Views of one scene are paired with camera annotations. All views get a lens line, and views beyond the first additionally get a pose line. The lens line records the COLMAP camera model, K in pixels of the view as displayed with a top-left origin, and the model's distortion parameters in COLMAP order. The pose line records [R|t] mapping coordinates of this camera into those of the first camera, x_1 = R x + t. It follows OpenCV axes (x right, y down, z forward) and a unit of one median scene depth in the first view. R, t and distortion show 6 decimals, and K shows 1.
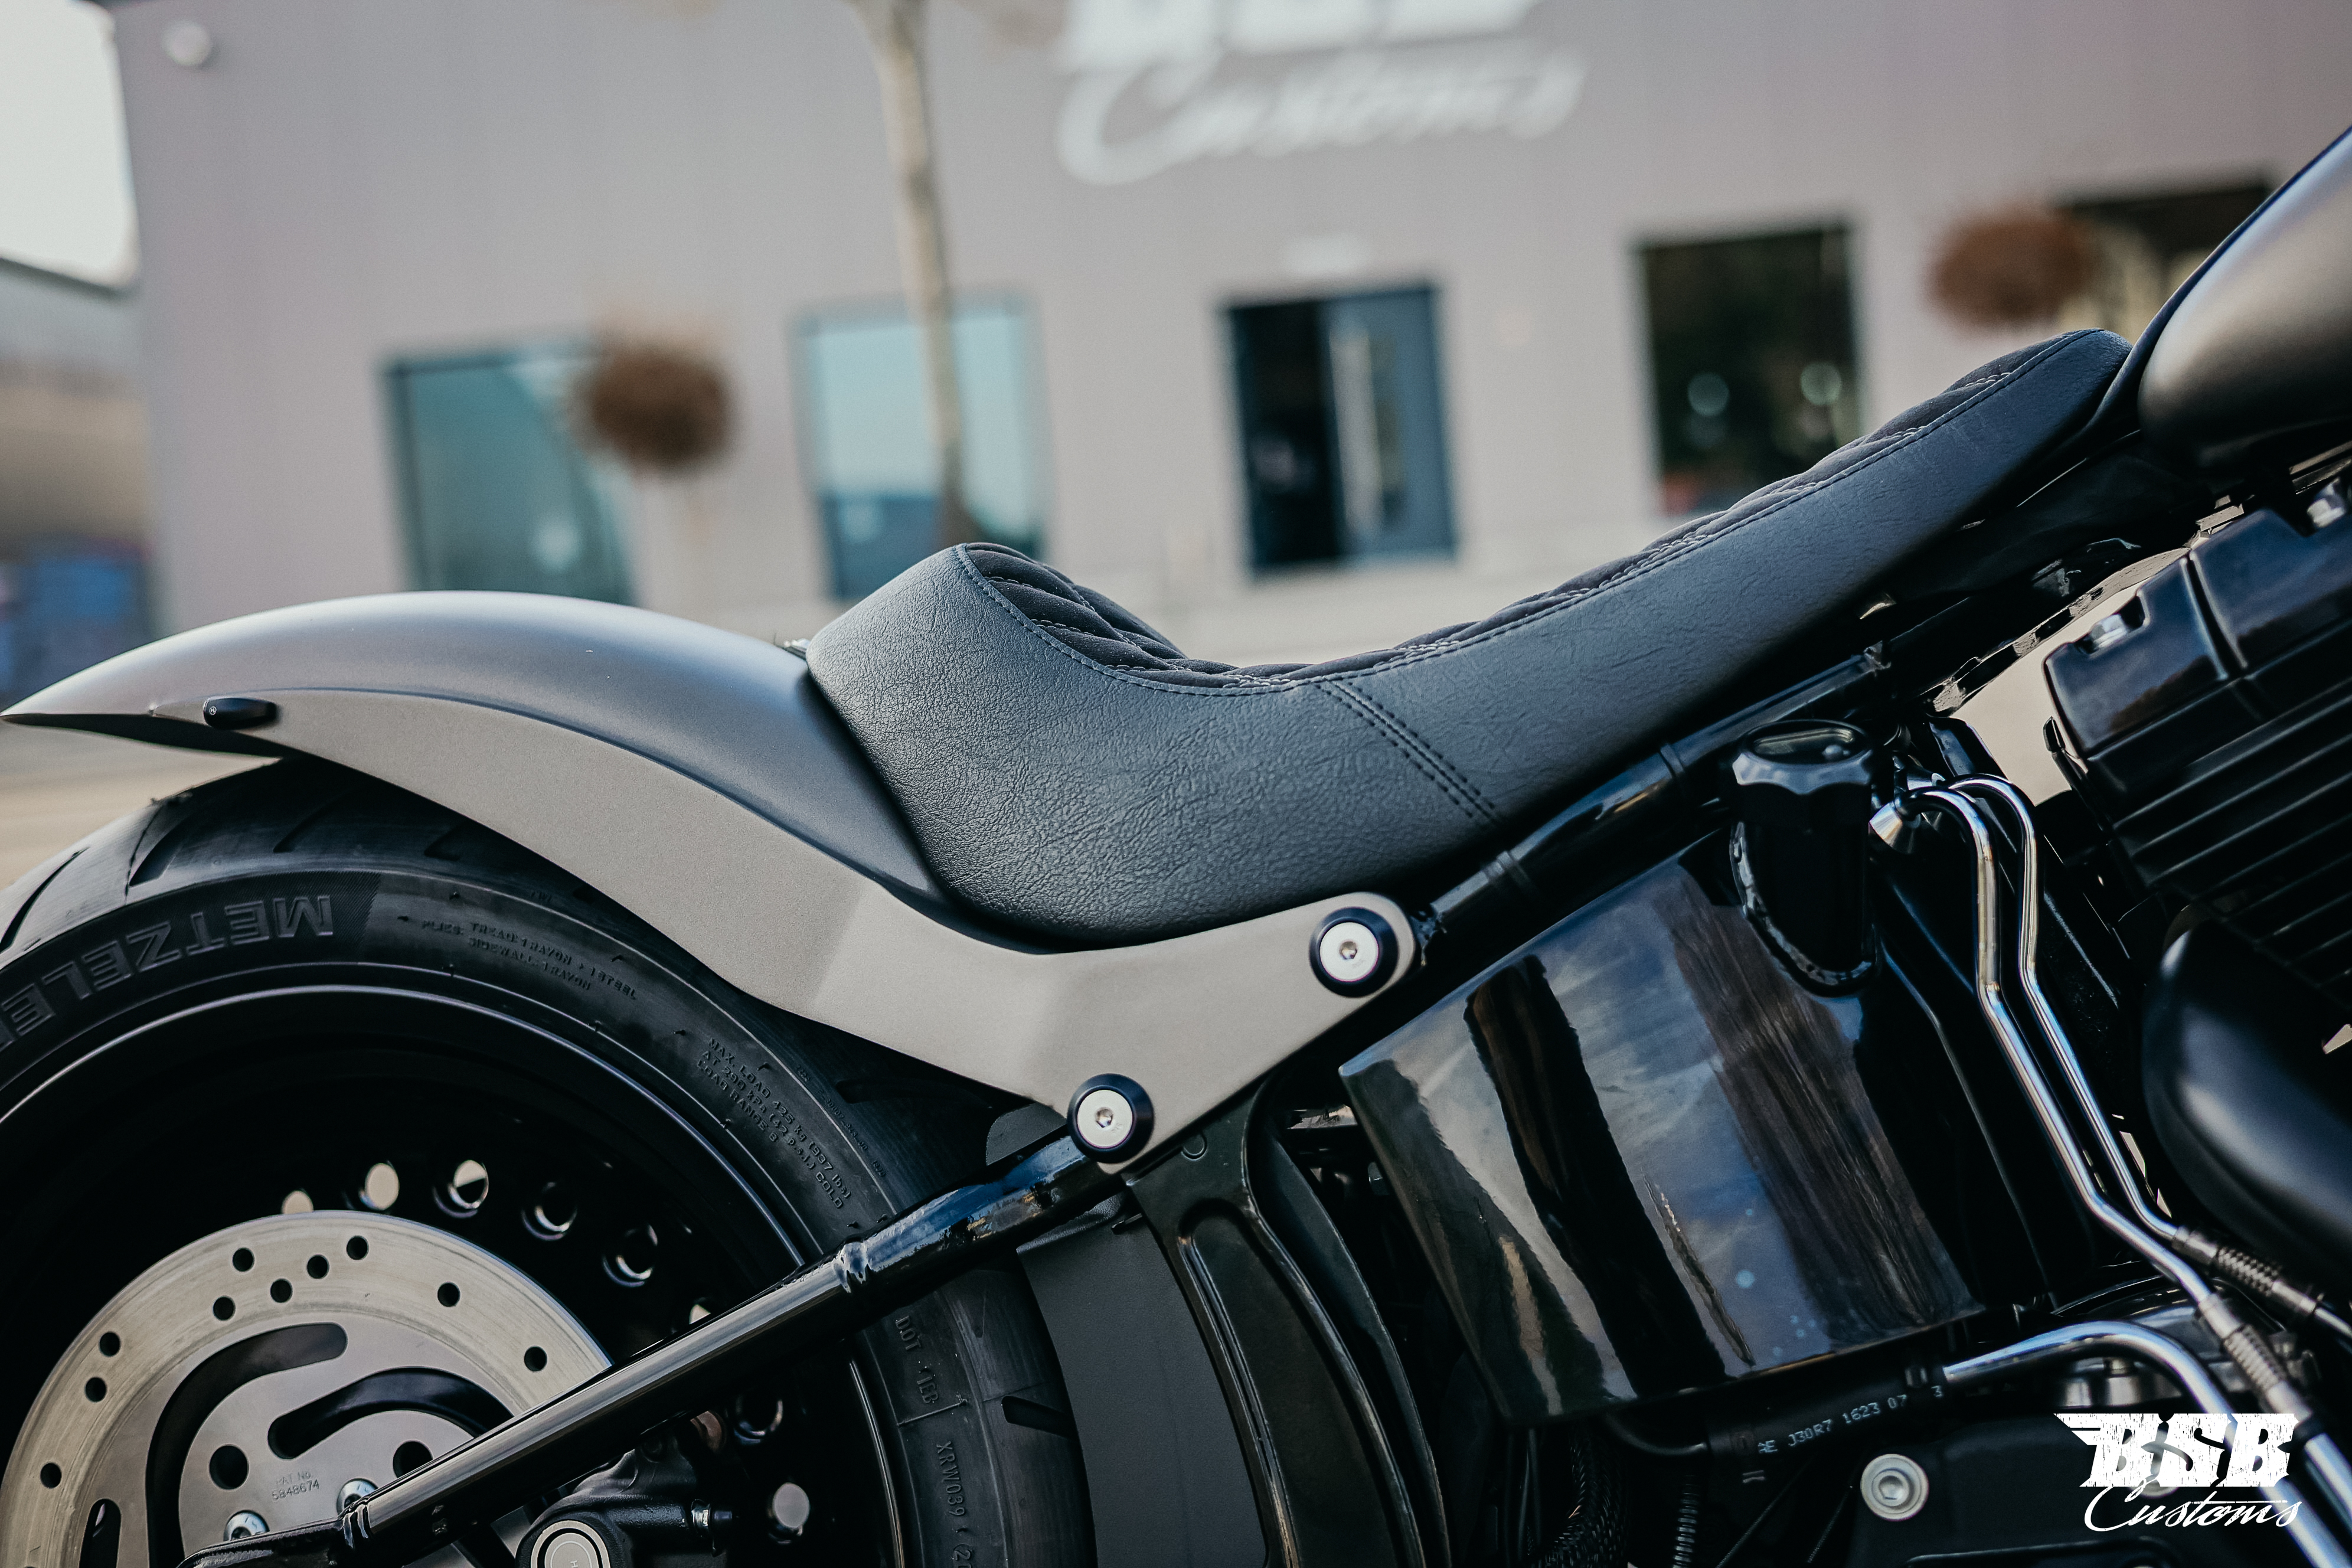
lens RADIAL K [[3405.6, 0, 1160.8], [0, 3405.6, 782.1], [0, 0, 1]] dist [0.009290, 0.000000]
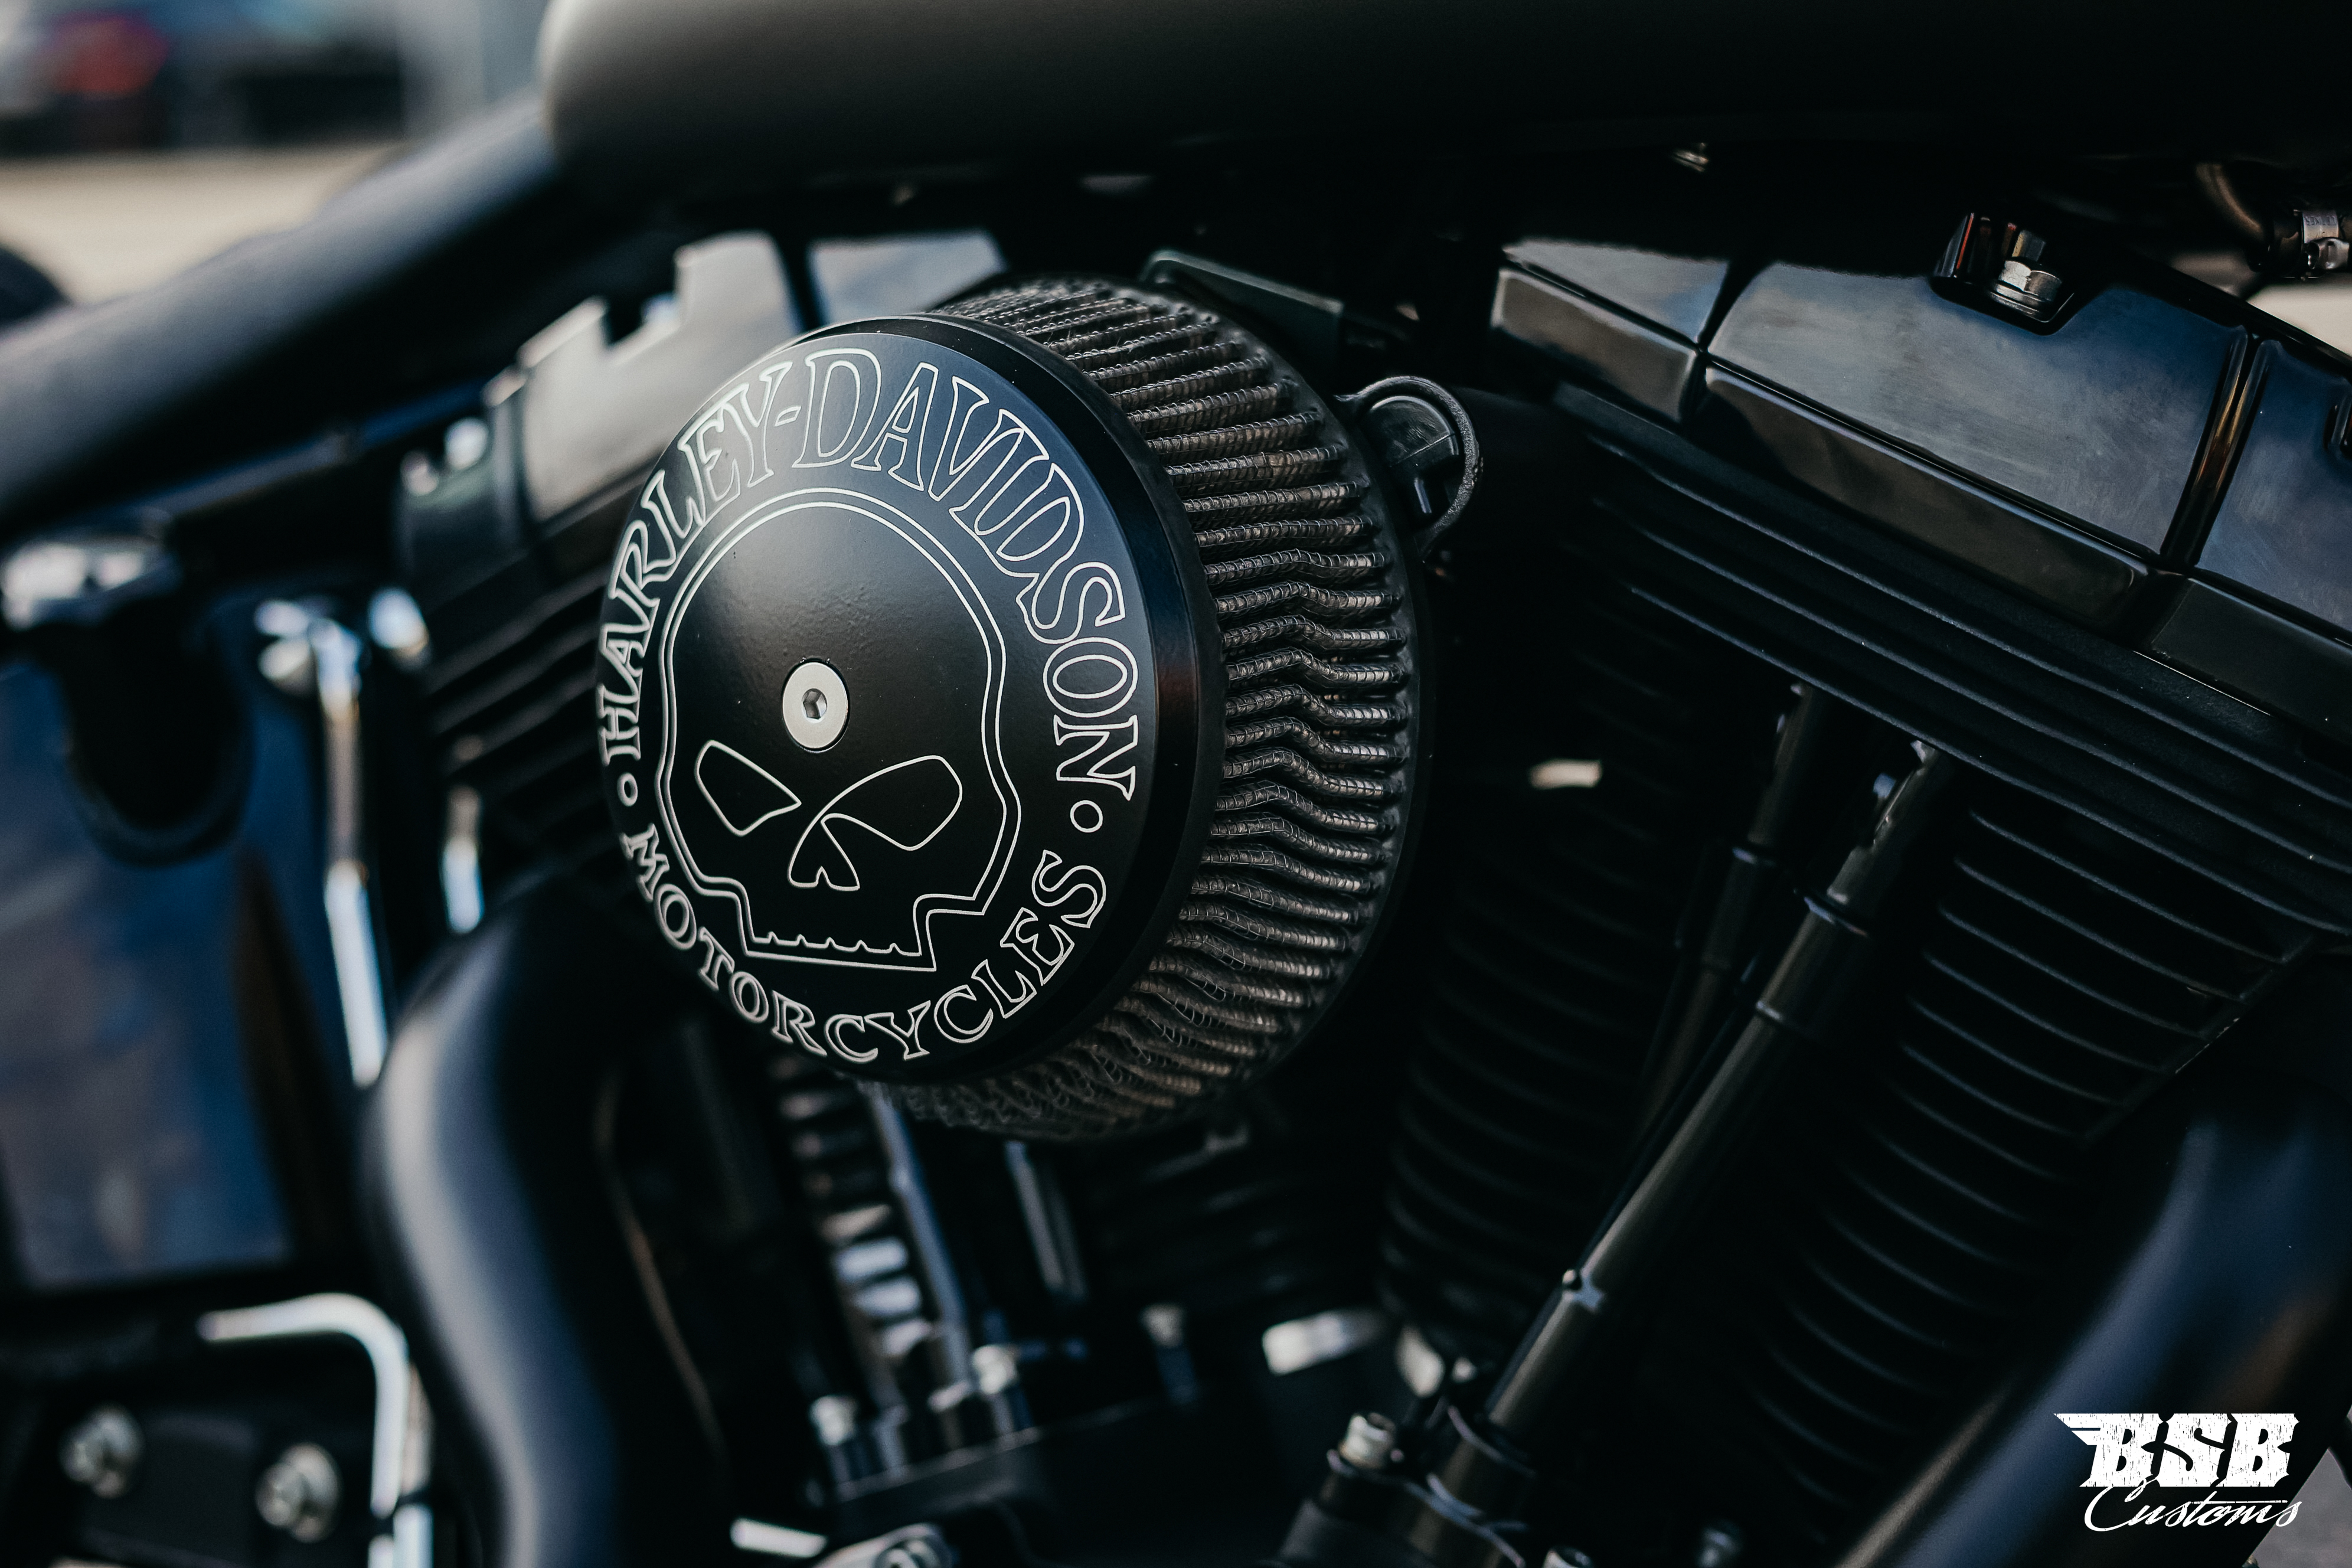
lens RADIAL K [[3574.1, 0, 1199.7], [0, 3574.1, 783.5], [0, 0, 1]] dist [0.016931, 0.000000]
pose [[0.937304, 0.127310, -0.324428, 0.647175], [-0.070857, 0.981062, 0.180269, -0.116499], [0.341234, -0.145979, 0.928574, 0.268492]]
